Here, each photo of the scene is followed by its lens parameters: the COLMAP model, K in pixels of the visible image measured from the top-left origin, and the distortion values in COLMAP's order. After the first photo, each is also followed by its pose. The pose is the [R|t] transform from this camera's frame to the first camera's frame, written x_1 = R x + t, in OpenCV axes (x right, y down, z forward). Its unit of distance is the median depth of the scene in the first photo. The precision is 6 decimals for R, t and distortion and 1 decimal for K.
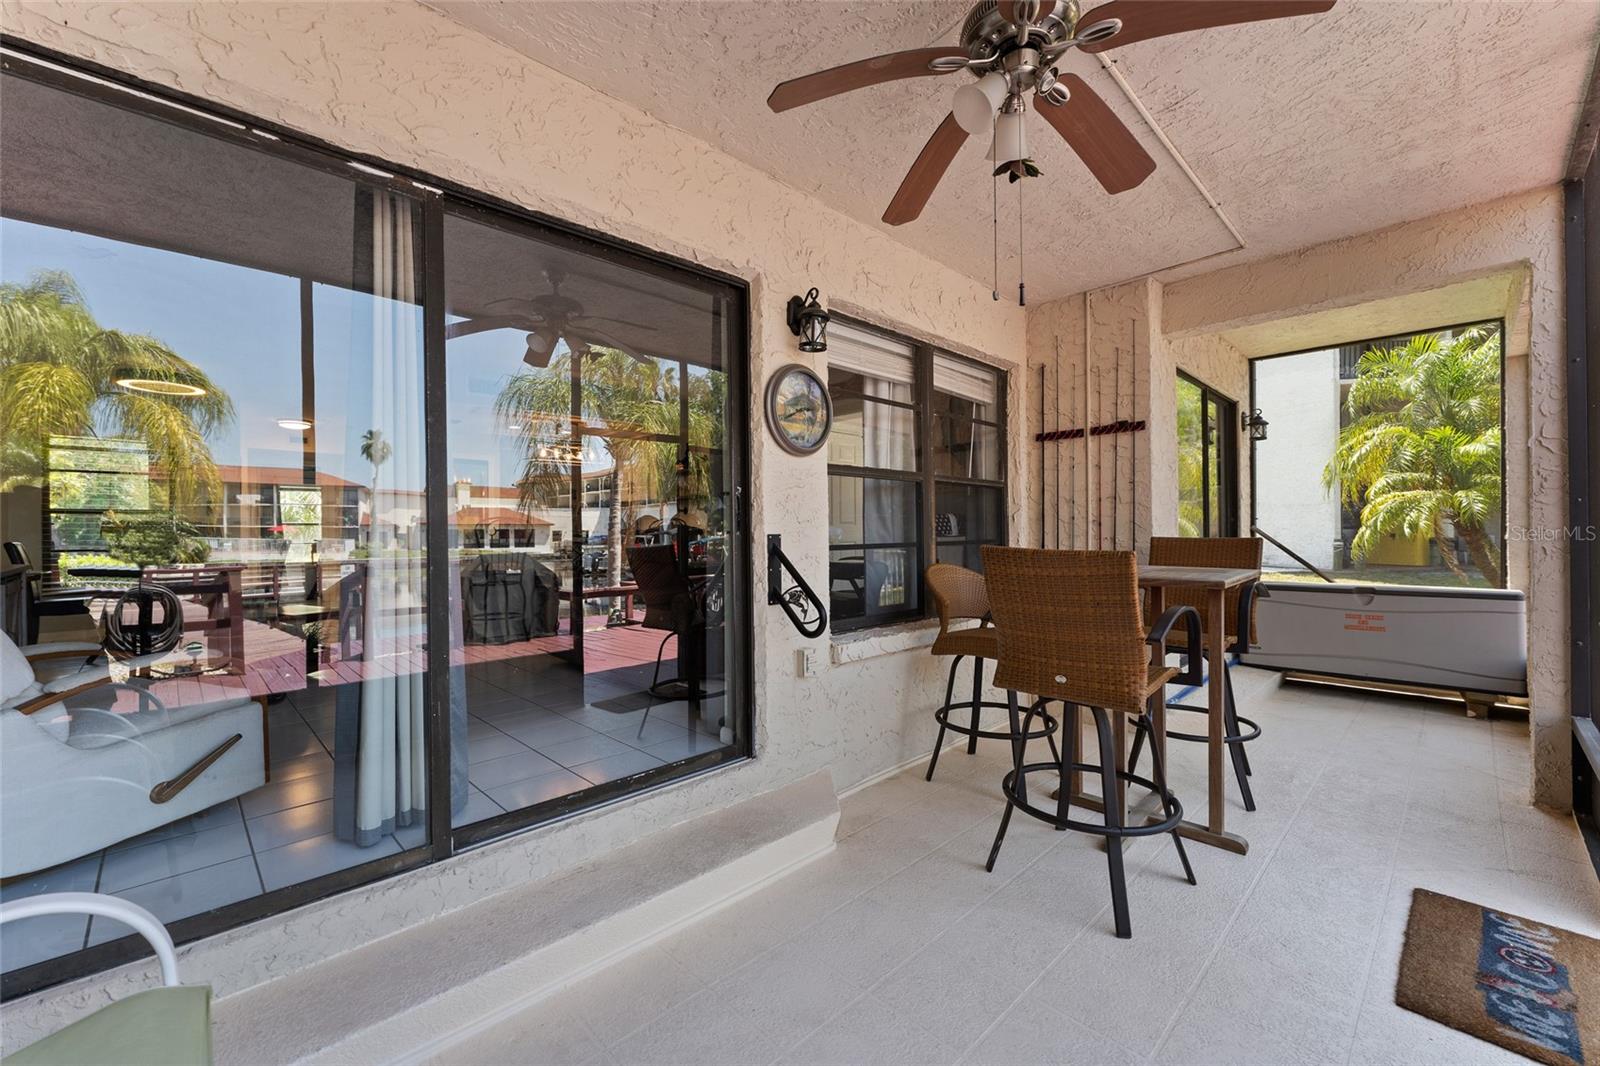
lens RADIAL K [[646.2, 0, 787.2], [0, 646.2, 532.8], [0, 0, 1]] dist [0.000547, 0.000042]
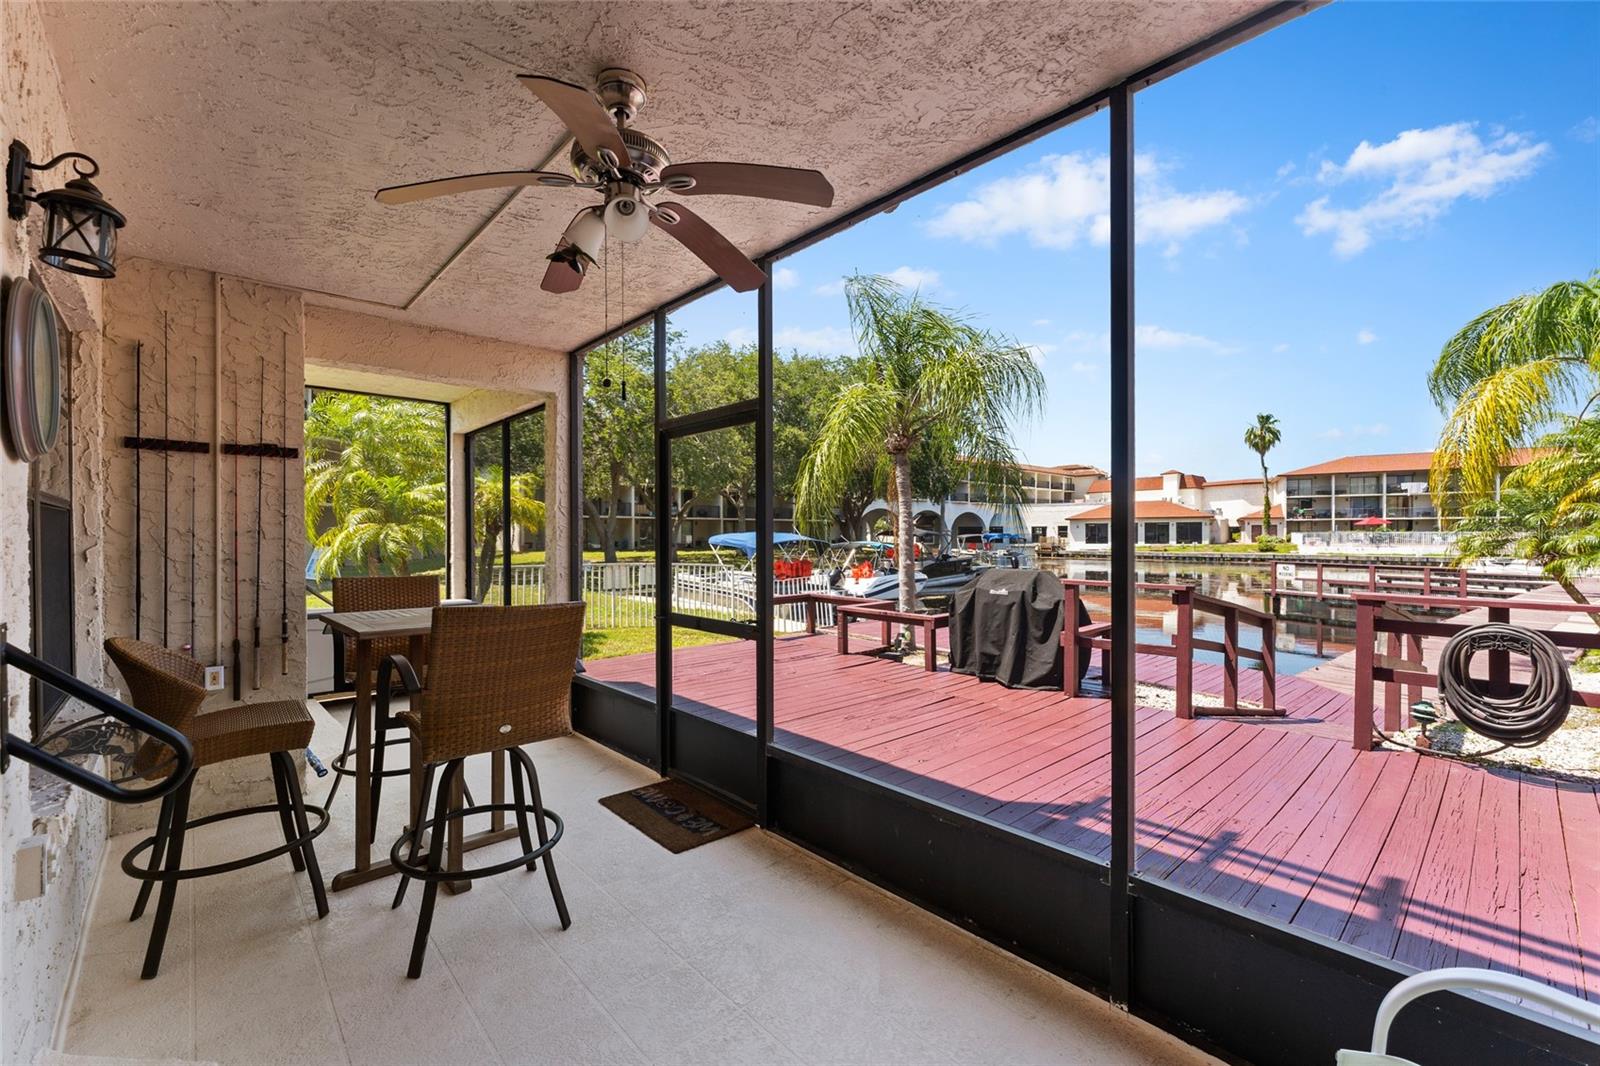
lens RADIAL K [[662.1, 0, 788.9], [0, 662.1, 540.0], [0, 0, 1]] dist [0.001651, 0.000400]
pose [[0.028129, 0.003182, 0.999599, -0.491323], [0.002753, 0.999991, -0.003261, -0.056512], [-0.999601, 0.002844, 0.028120, 0.399306]]
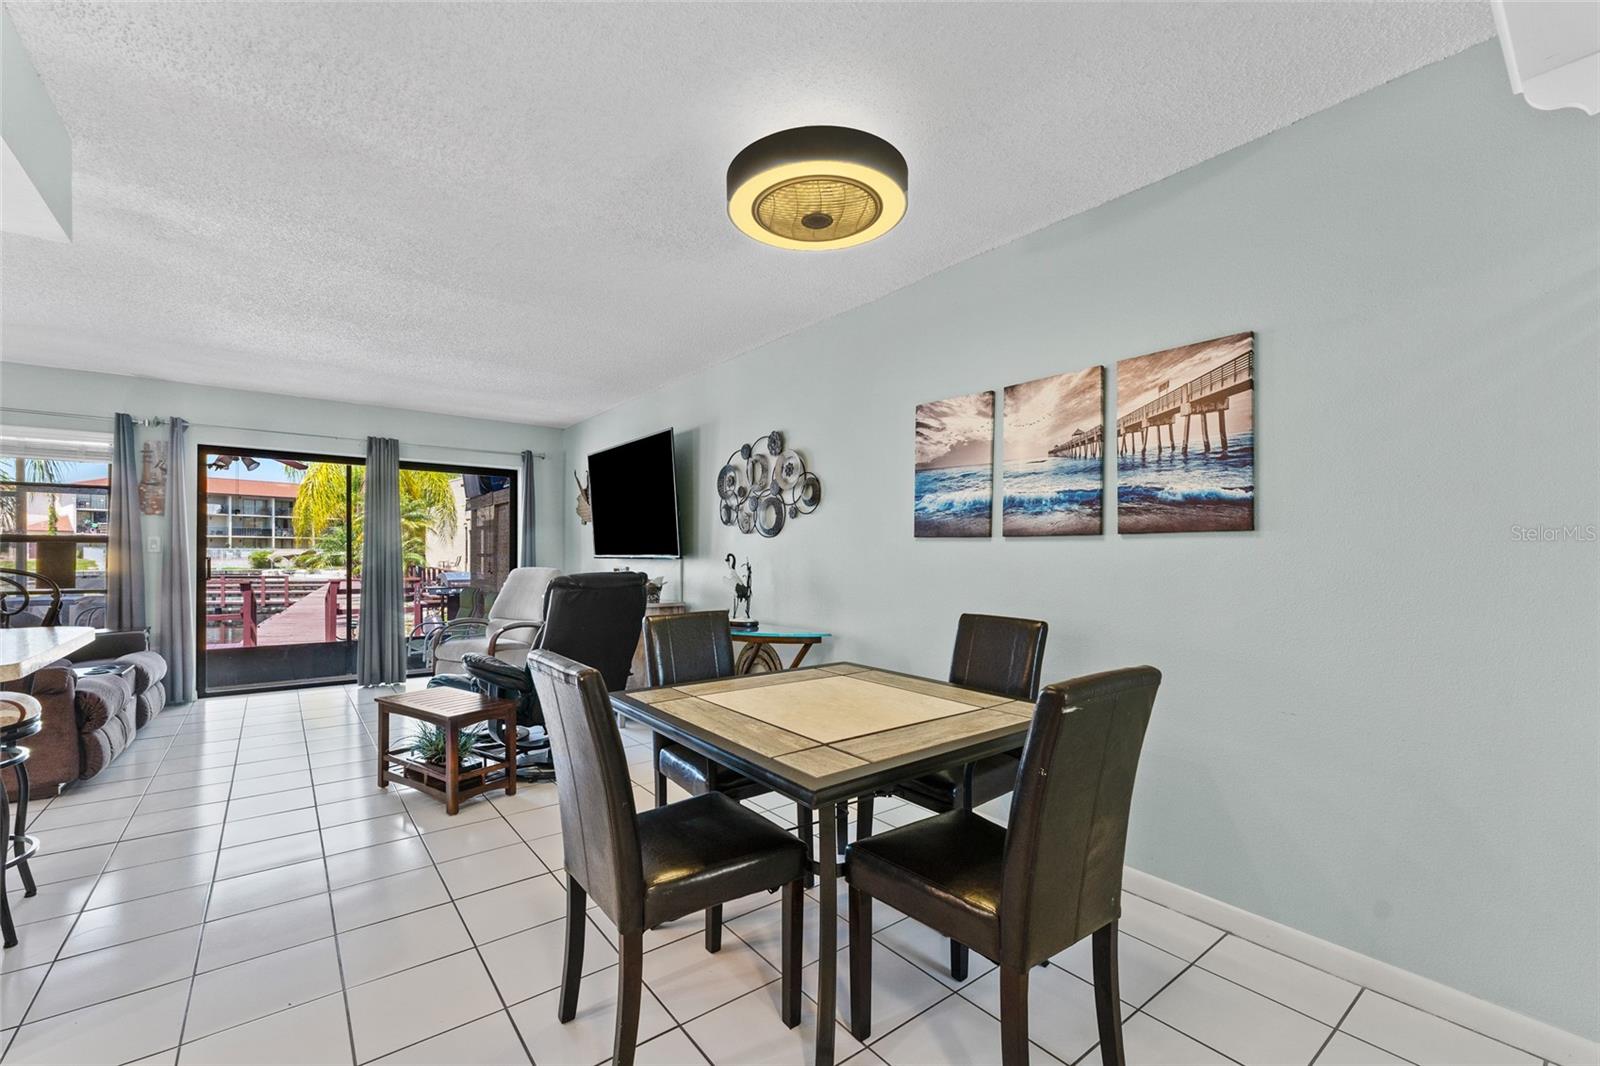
lens RADIAL K [[665.4, 0, 779.9], [0, 665.4, 553.8], [0, 0, 1]] dist [0.002351, 0.000170]
pose [[-0.993315, 0.004052, 0.115362, -1.941439], [0.004155, 0.999991, 0.000647, -0.069999], [-0.115358, 0.001122, -0.993323, 2.695879]]
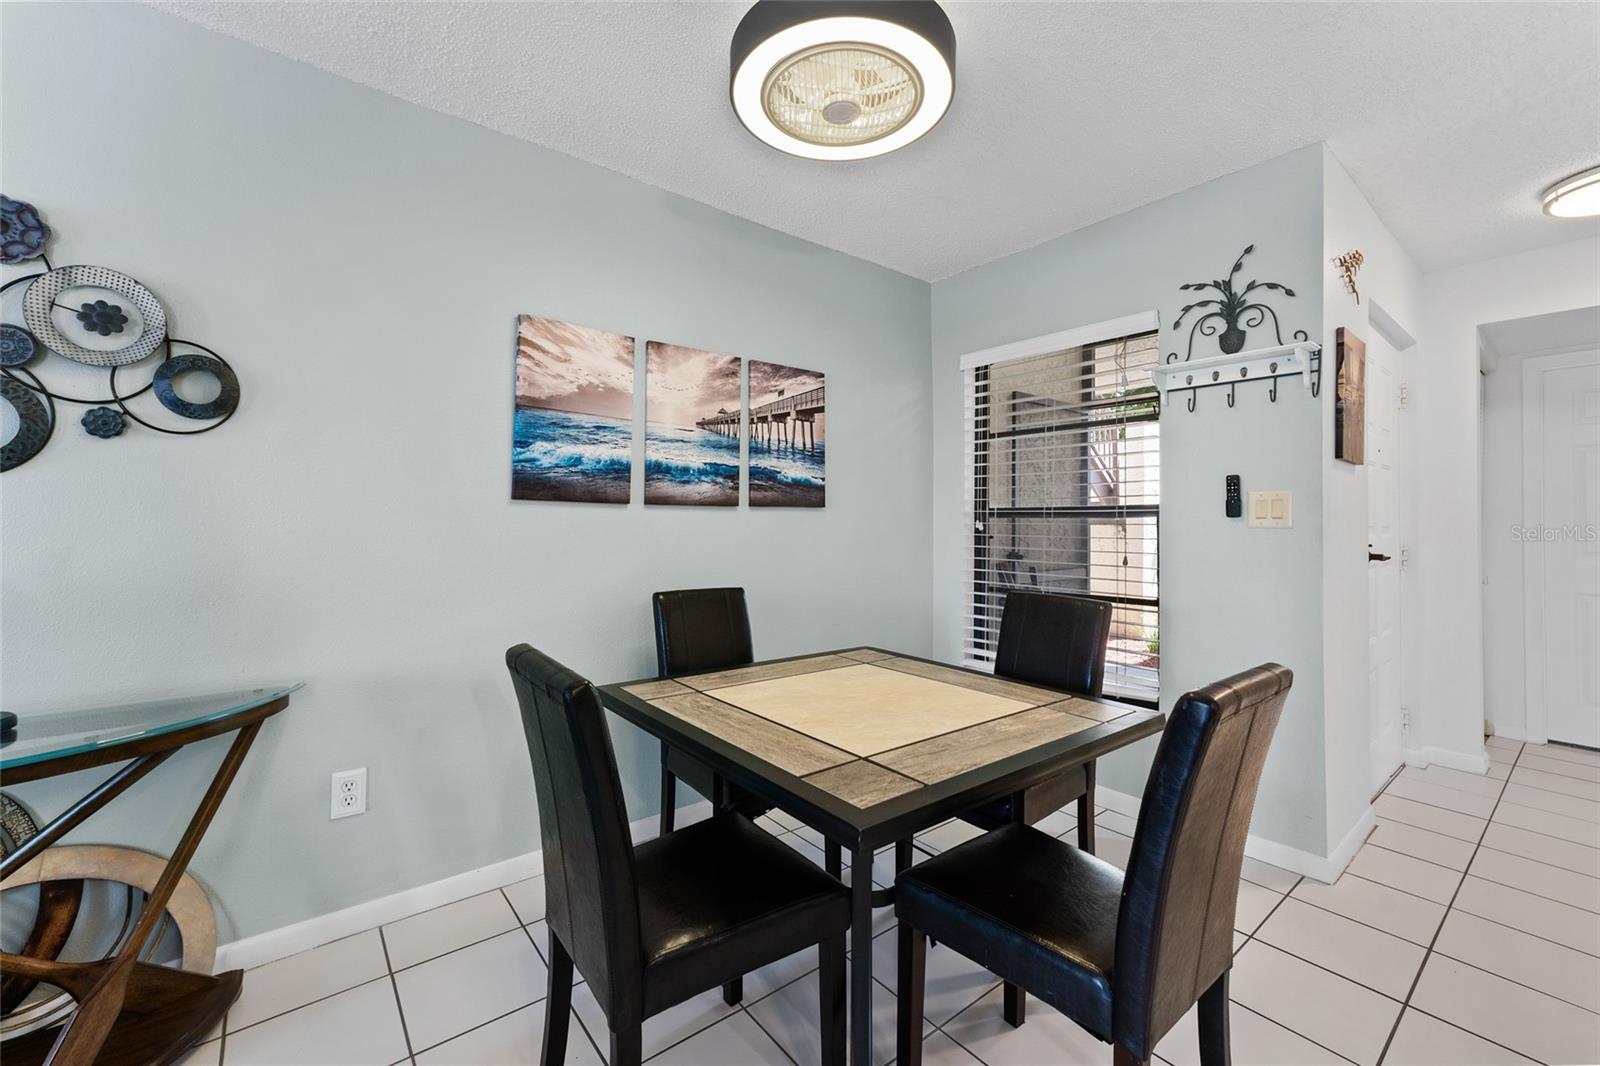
lens RADIAL K [[646.2, 0, 792.4], [0, 646.2, 518.3], [0, 0, 1]] dist [0.000728, -0.000355]
pose [[-0.095869, 0.000525, -0.995394, -1.317384], [-0.003319, 0.999994, 0.000847, -0.075327], [0.995388, 0.003385, -0.095867, 1.966049]]
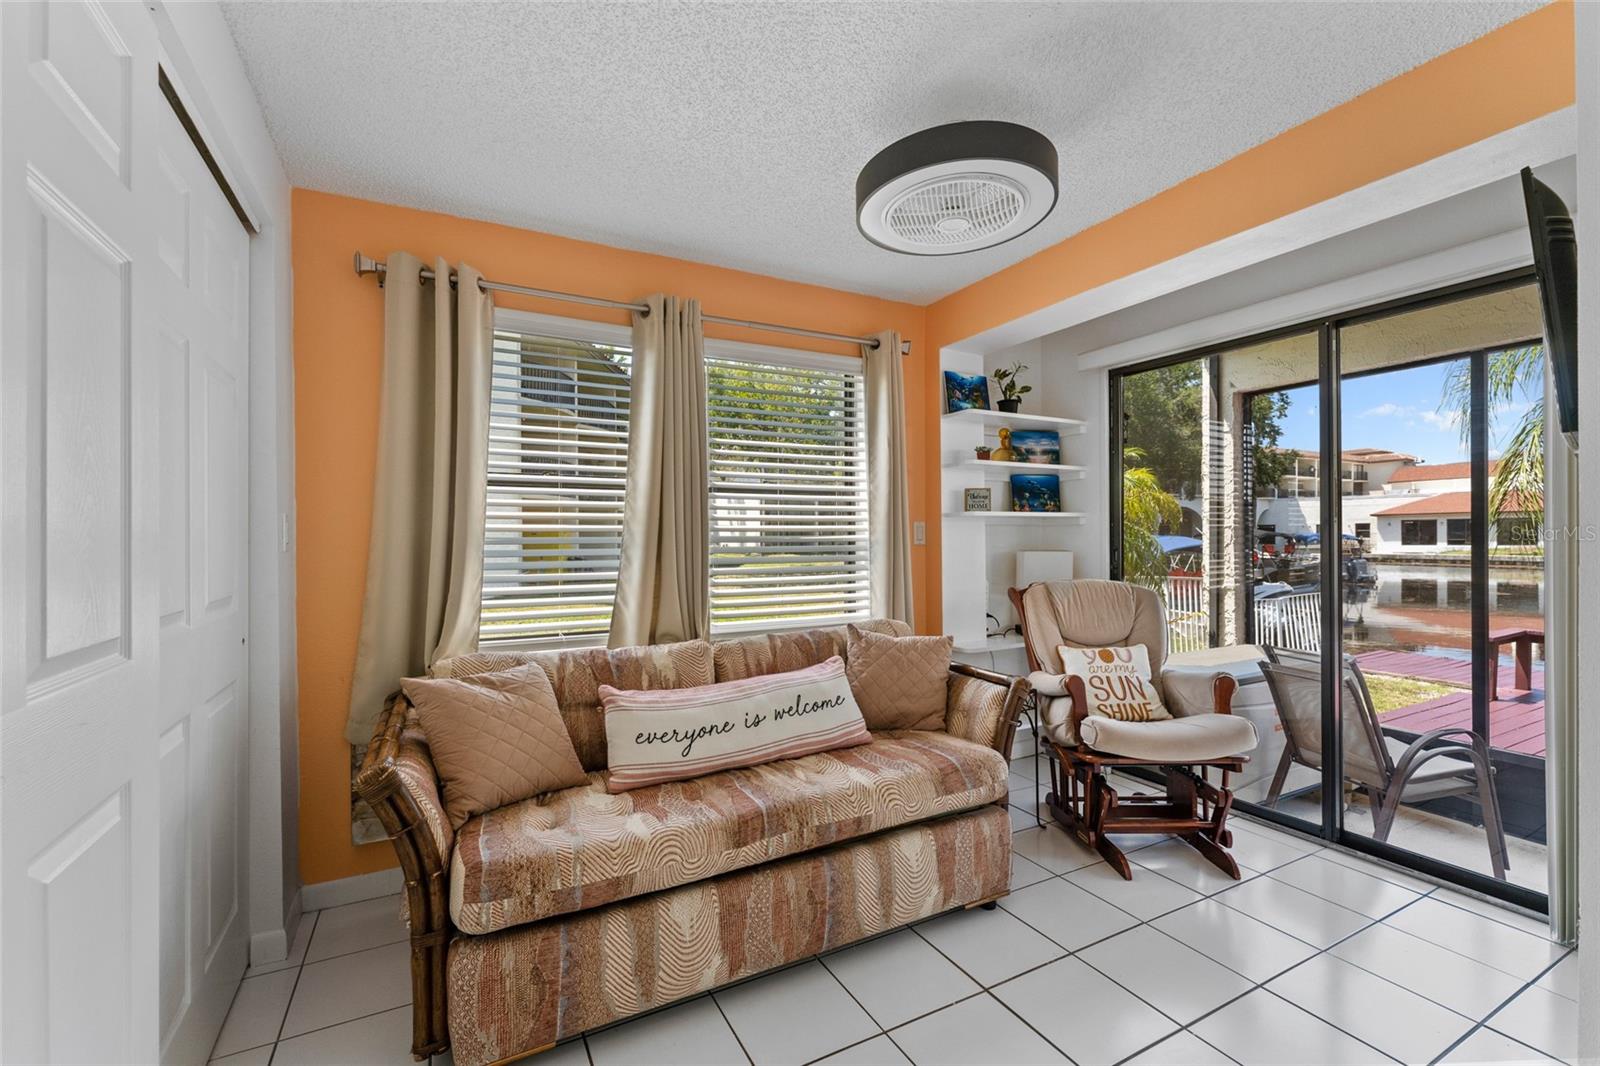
lens RADIAL K [[678.5, 0, 795.6], [0, 678.5, 536.2], [0, 0, 1]] dist [0.001065, 0.000106]
pose [[0.273247, 0.010085, 0.961891, 0.016017], [0.005196, 0.999915, -0.011960, -0.096252], [-0.961930, 0.008266, 0.273172, 2.226249]]
